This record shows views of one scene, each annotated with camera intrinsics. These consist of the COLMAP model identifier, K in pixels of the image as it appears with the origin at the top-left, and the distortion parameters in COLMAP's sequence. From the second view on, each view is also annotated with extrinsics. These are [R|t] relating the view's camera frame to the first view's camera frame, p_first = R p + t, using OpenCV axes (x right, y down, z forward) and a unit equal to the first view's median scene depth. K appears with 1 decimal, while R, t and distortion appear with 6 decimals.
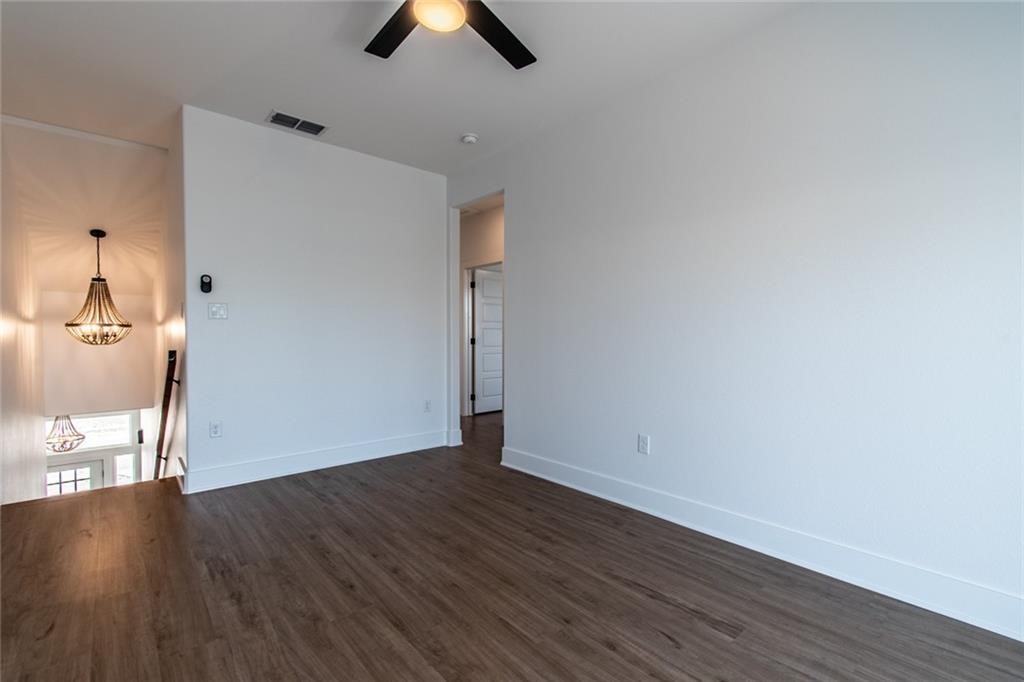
lens RADIAL K [[460.2, 0, 521.5], [0, 460.2, 343.6], [0, 0, 1]] dist [0.003478, -0.000329]
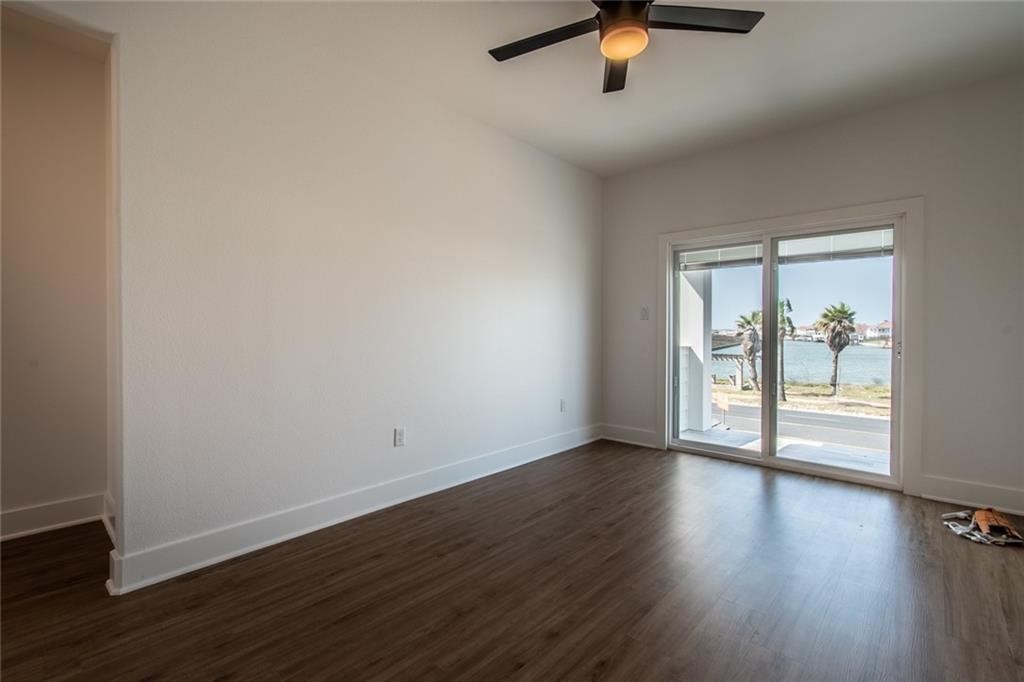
lens RADIAL K [[460.2, 0, 505.8], [0, 460.2, 334.5], [0, 0, 1]] dist [0.003478, -0.000329]
pose [[-0.095959, -0.011437, 0.995320, -0.907186], [0.018026, 0.999750, 0.013225, -0.022195], [-0.995222, 0.019210, -0.095729, 1.004453]]
